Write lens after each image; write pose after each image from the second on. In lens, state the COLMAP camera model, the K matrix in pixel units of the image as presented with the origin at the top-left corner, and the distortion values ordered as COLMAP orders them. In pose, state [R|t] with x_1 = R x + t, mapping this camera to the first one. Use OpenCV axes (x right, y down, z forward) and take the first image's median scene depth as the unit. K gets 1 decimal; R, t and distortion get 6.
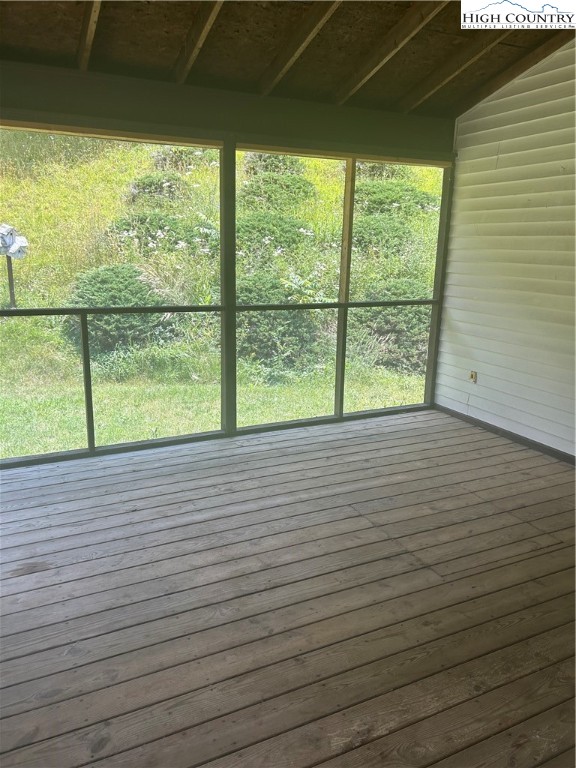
lens RADIAL K [[576.5, 0, 287.3], [0, 576.5, 383.1], [0, 0, 1]] dist [0.038101, -0.012668]
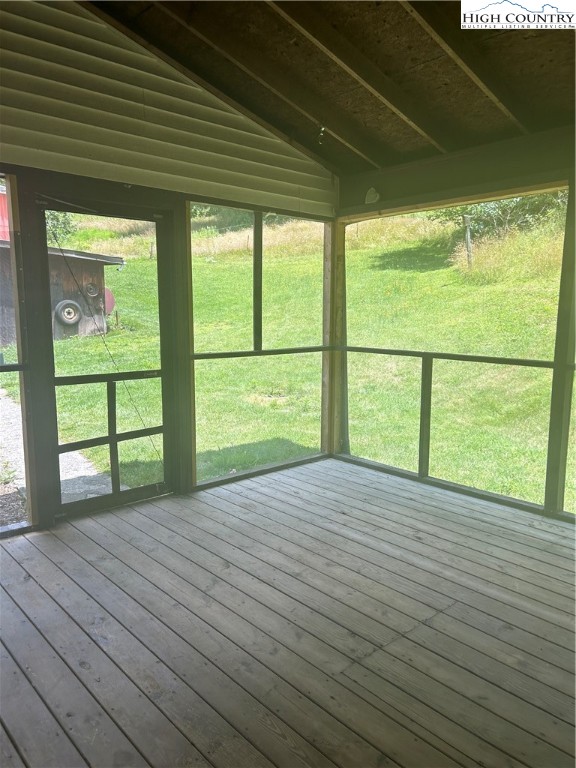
lens RADIAL K [[576.5, 0, 286.5], [0, 576.5, 384.3], [0, 0, 1]] dist [0.038101, -0.012668]
pose [[0.279962, 0.121120, -0.952340, 0.787192], [-0.230703, 0.971427, 0.055727, -0.074282], [0.931878, 0.204106, 0.299906, 0.477837]]
